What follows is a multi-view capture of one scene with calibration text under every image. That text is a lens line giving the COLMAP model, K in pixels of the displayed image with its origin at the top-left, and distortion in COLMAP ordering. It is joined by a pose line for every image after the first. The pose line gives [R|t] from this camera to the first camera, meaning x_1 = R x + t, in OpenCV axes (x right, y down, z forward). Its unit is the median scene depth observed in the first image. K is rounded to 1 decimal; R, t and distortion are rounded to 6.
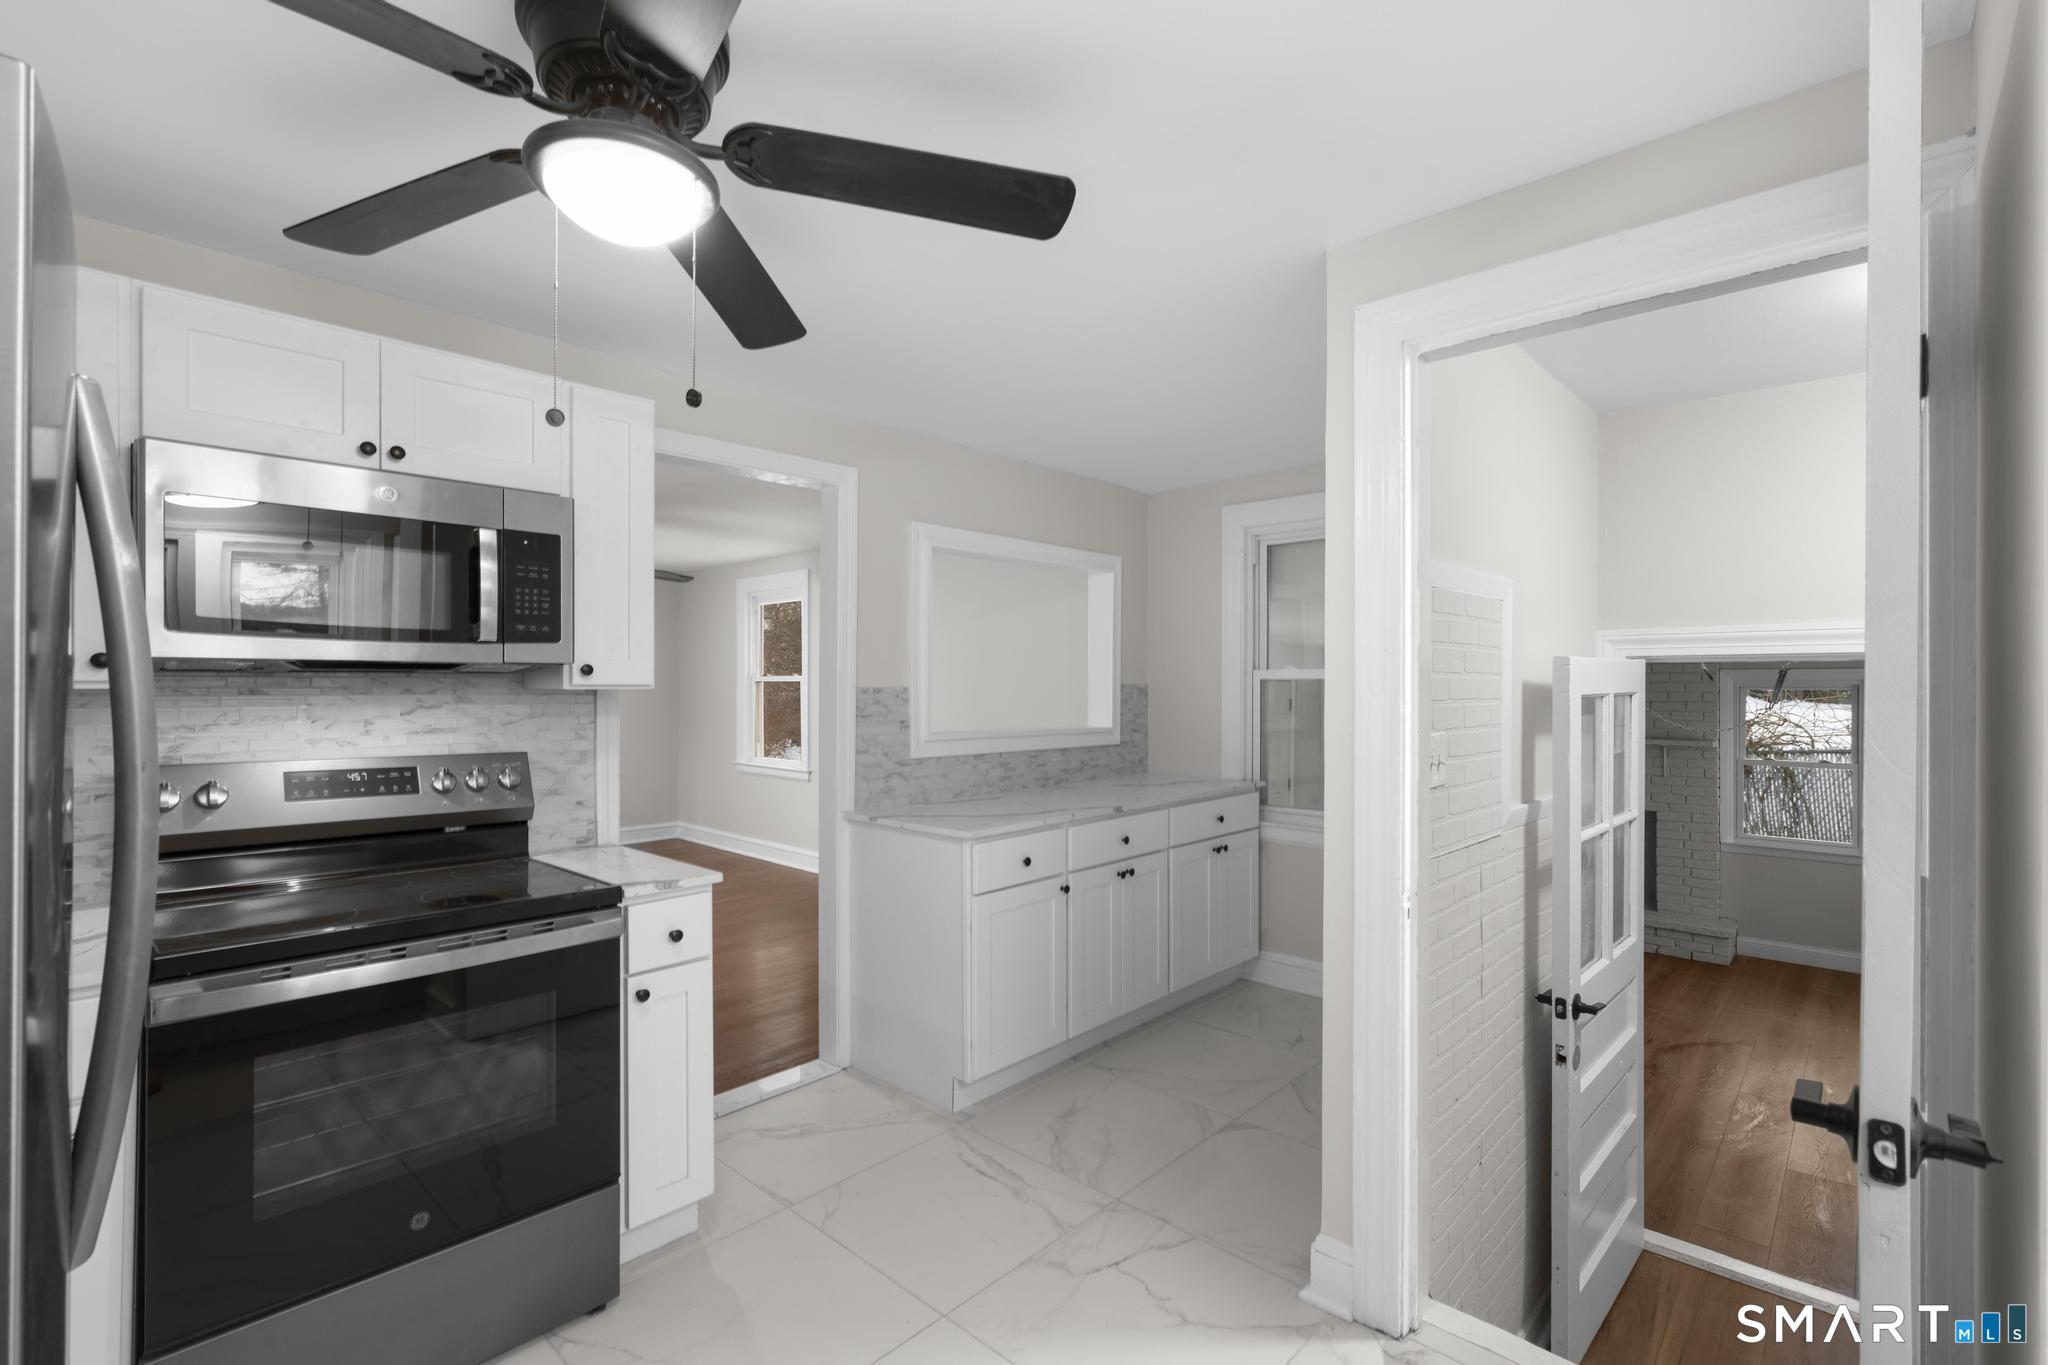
lens RADIAL K [[921.9, 0, 1024.7], [0, 921.9, 685.3], [0, 0, 1]] dist [-0.013899, 0.007674]
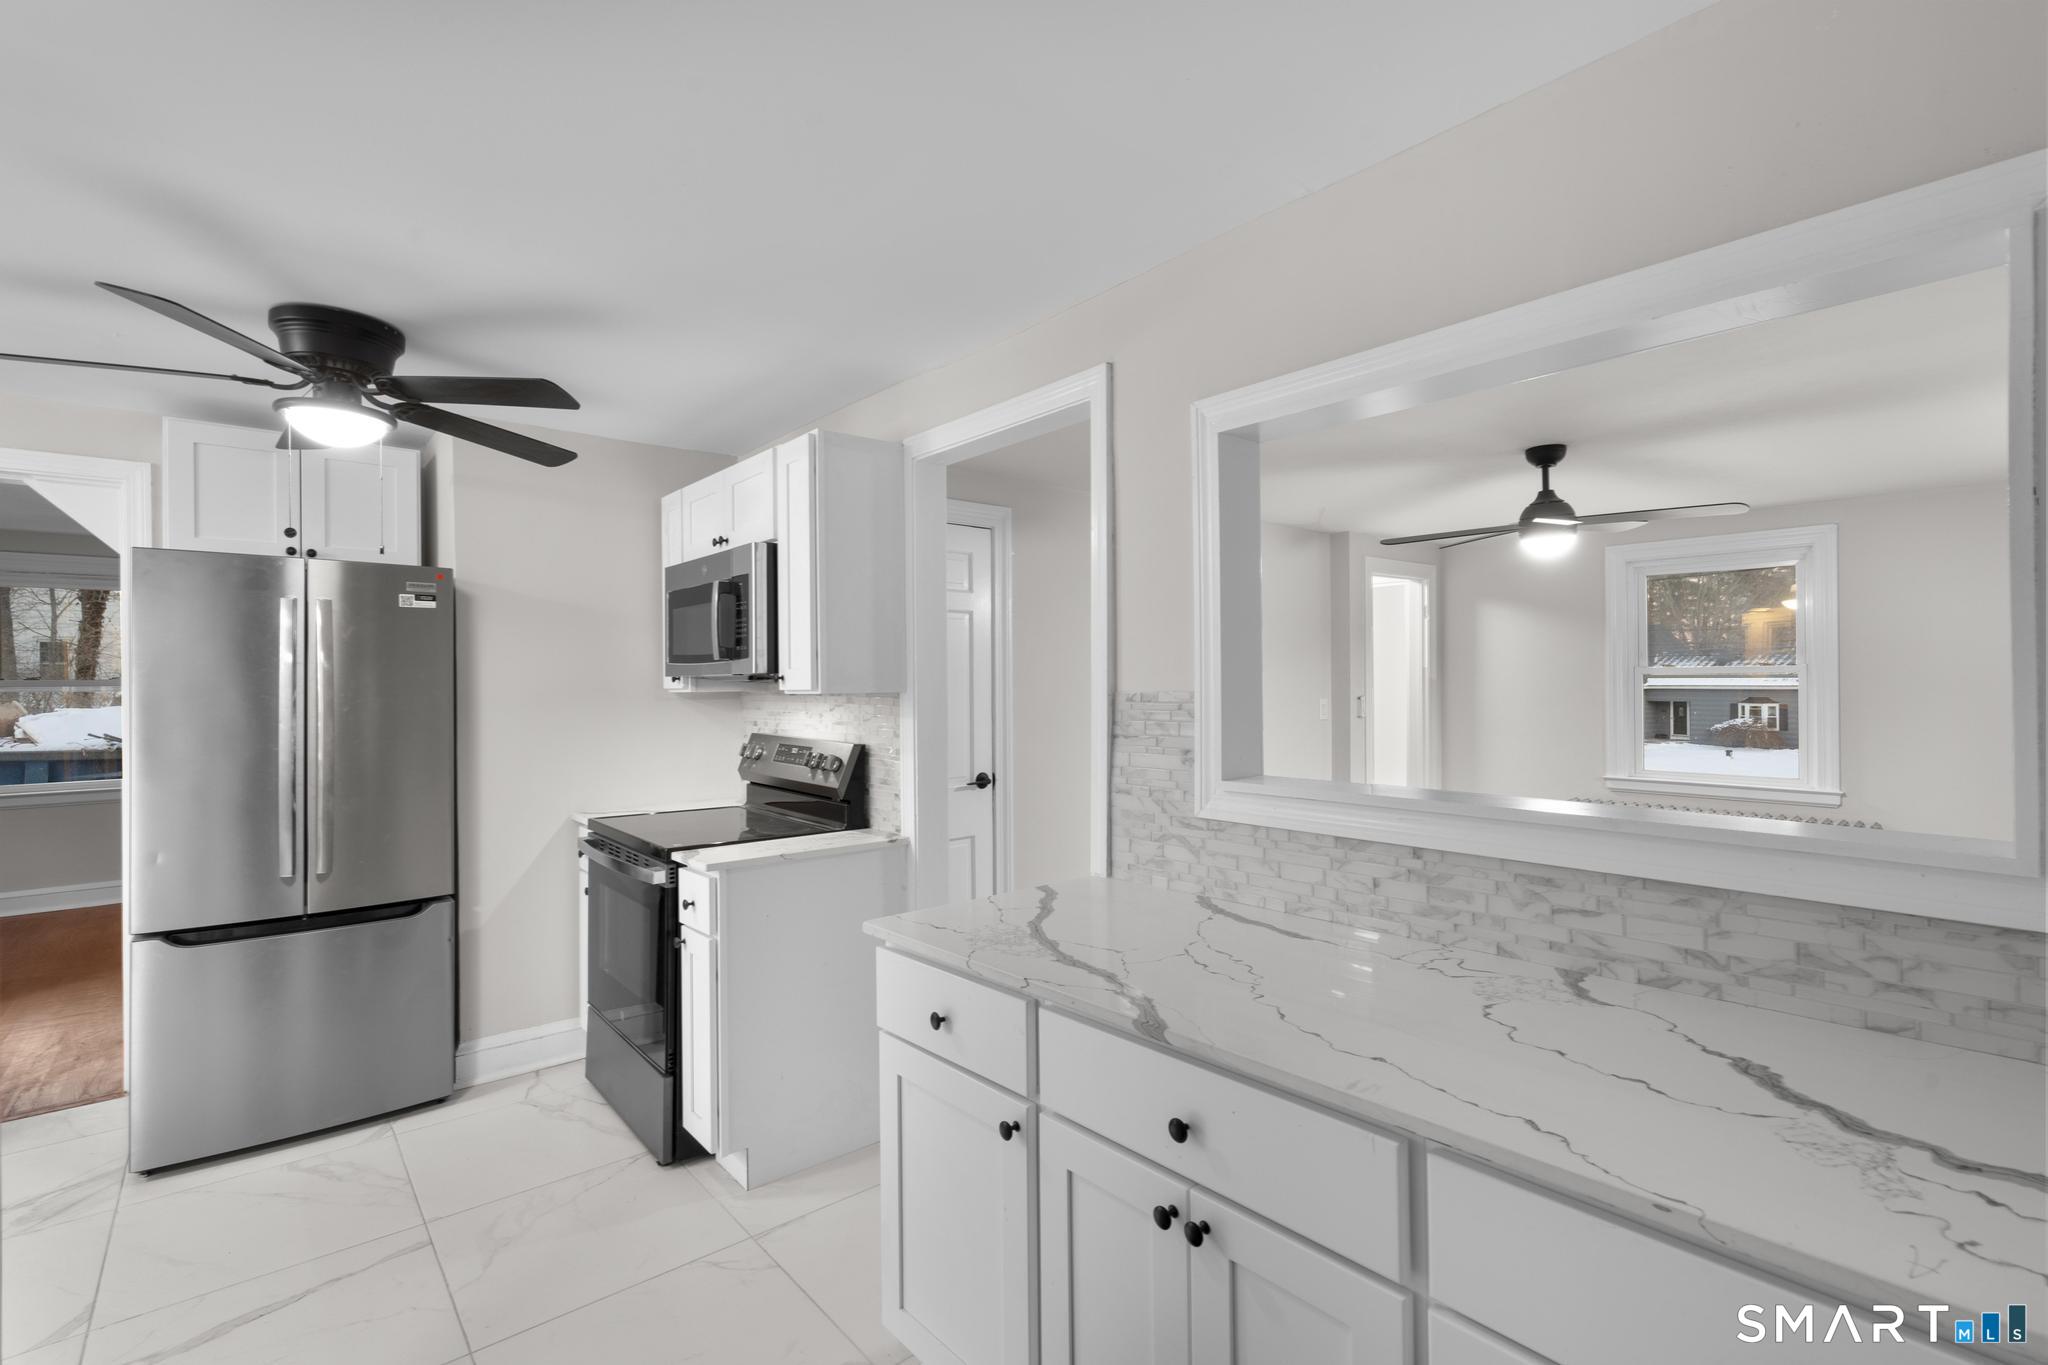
lens RADIAL K [[921.9, 0, 1024.7], [0, 921.9, 685.3], [0, 0, 1]] dist [-0.013899, 0.007674]
pose [[-0.113659, -0.003387, -0.993514, 0.458853], [0.002986, 0.999989, -0.003750, -0.000327], [0.993515, -0.003393, -0.113648, 0.963828]]
